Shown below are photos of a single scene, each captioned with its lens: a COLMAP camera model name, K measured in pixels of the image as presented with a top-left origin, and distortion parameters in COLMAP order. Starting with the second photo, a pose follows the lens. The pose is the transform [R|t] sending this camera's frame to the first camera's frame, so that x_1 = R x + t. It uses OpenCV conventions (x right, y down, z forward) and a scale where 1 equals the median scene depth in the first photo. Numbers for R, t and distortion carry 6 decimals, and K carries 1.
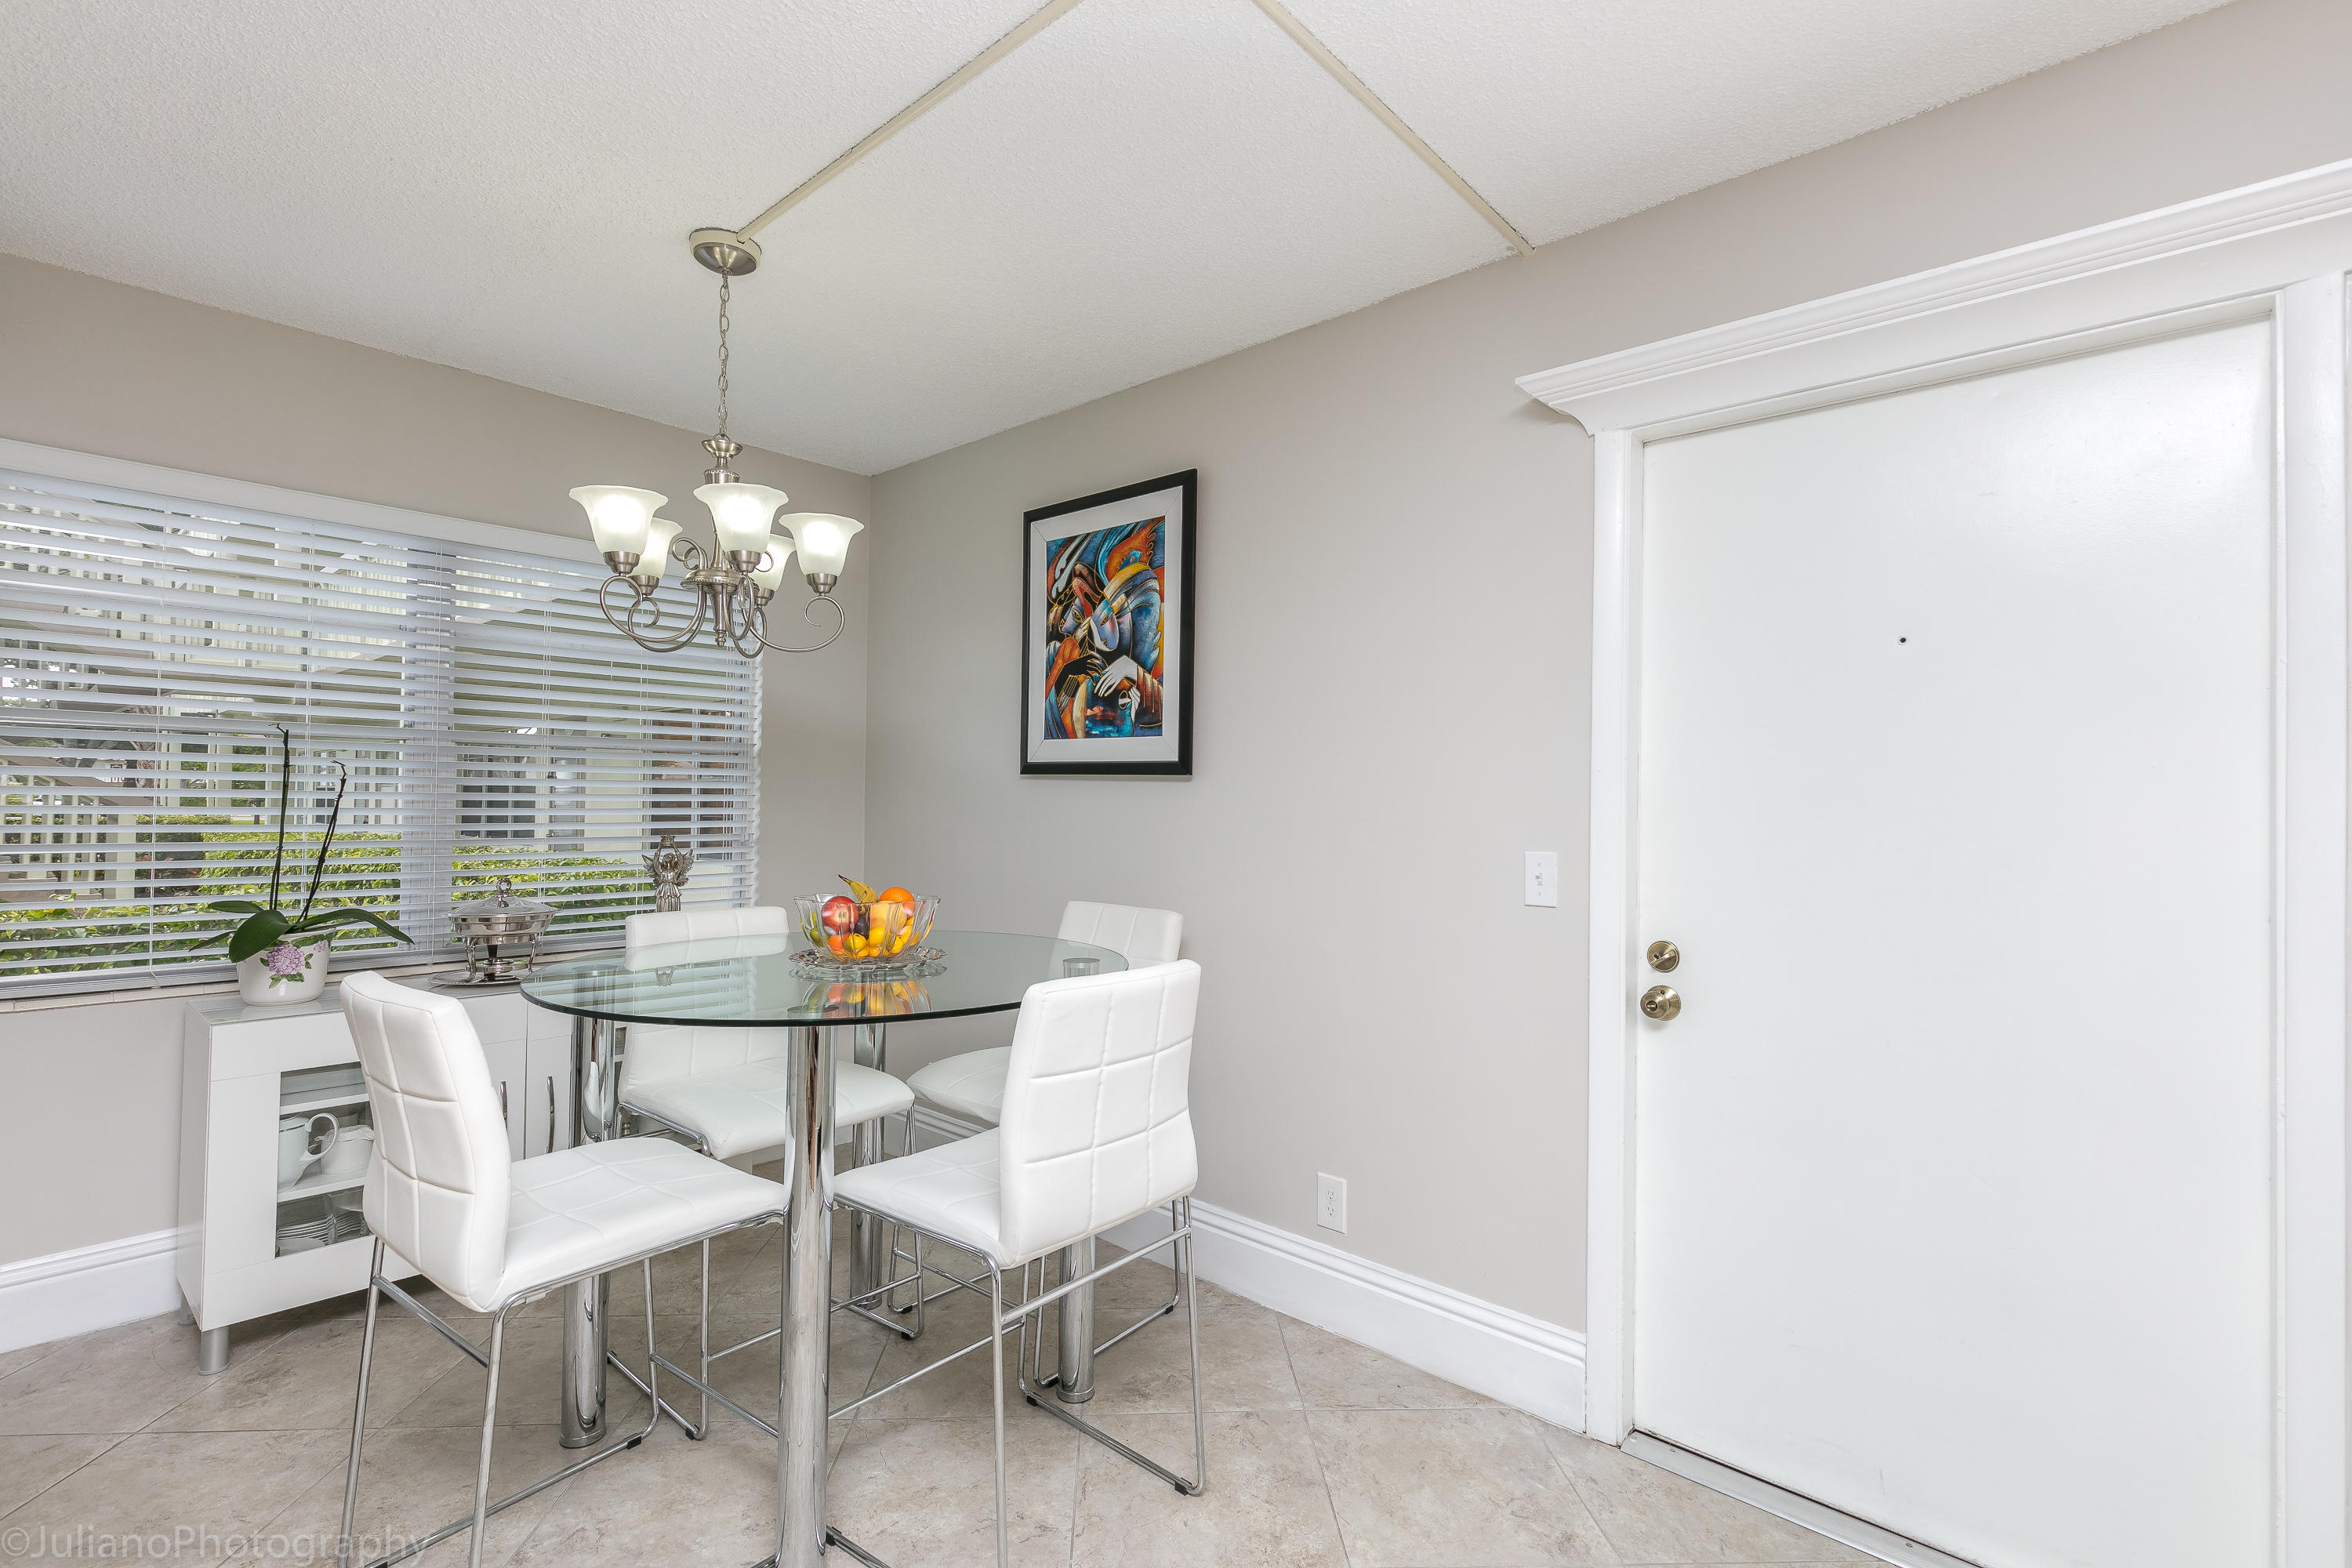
lens RADIAL K [[1063.2, 0, 1248.0], [0, 1063.2, 793.2], [0, 0, 1]] dist [0.002244, 0.000423]
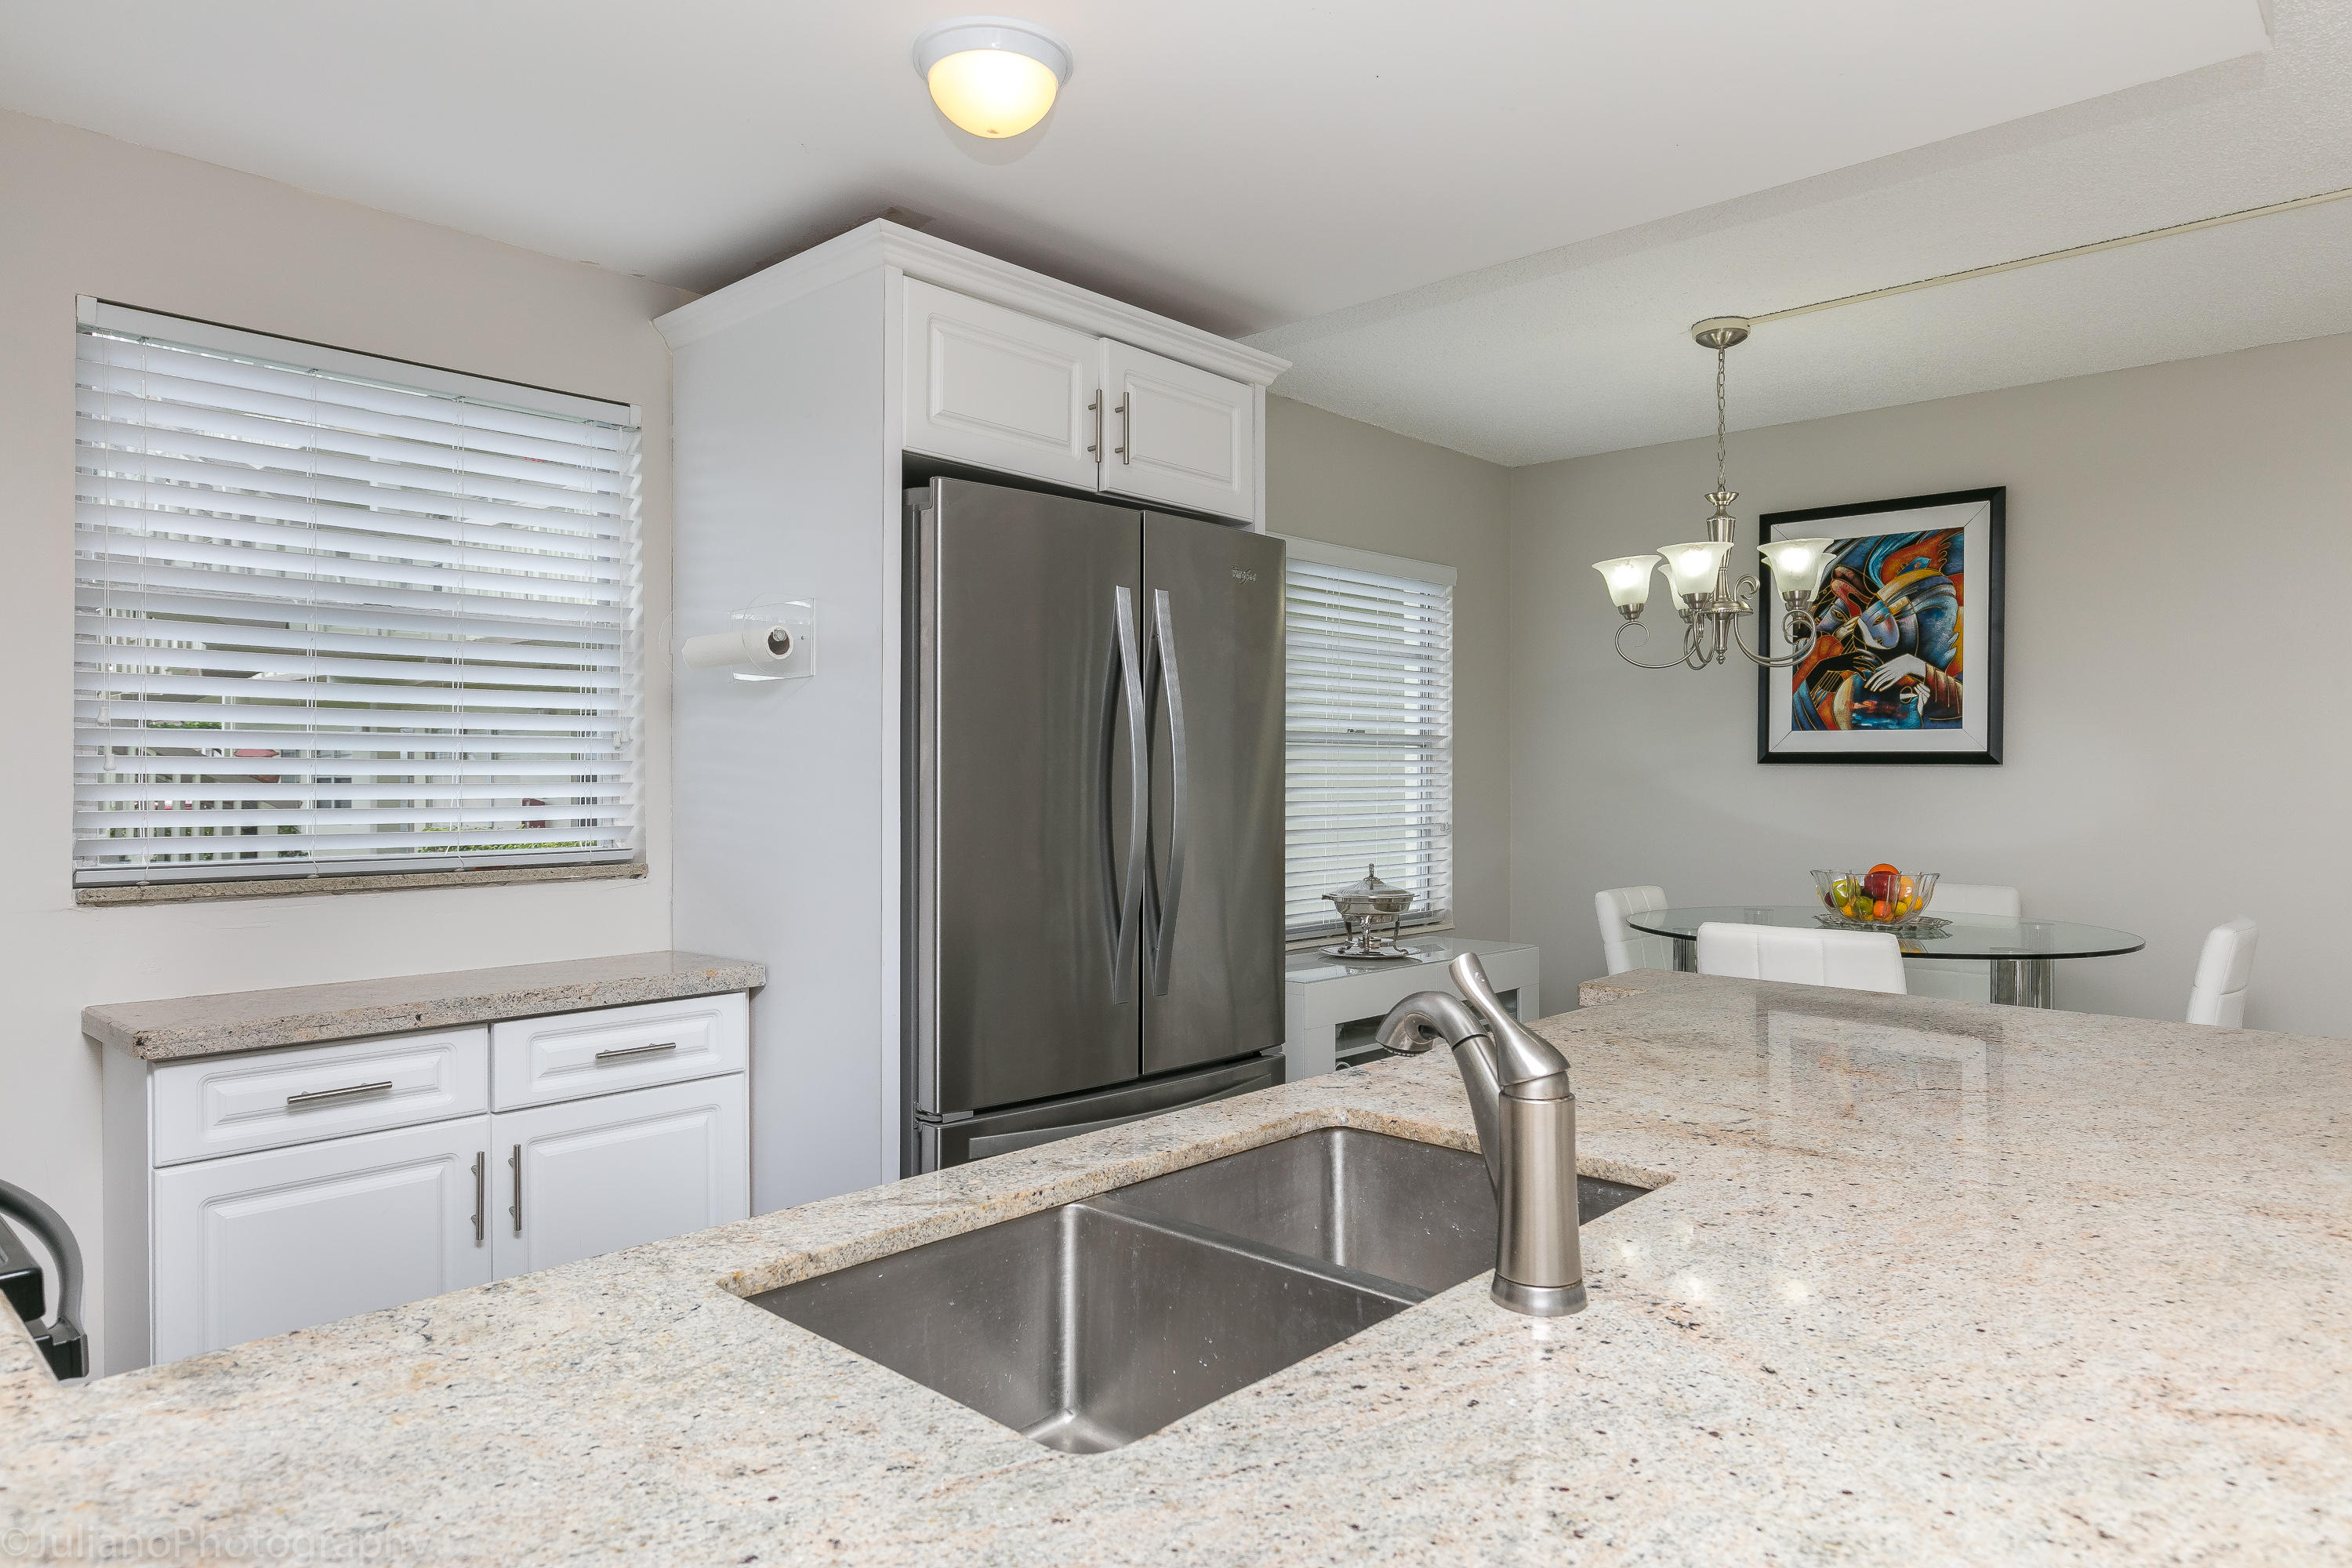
lens RADIAL K [[1439.2, 0, 1184.8], [0, 1439.2, 774.4], [0, 0, 1]] dist [-0.007181, -0.000261]
pose [[0.999084, -0.011364, -0.041248, -0.785906], [0.011571, 0.999922, 0.004775, -0.022099], [0.041190, -0.005248, 0.999138, -0.486697]]
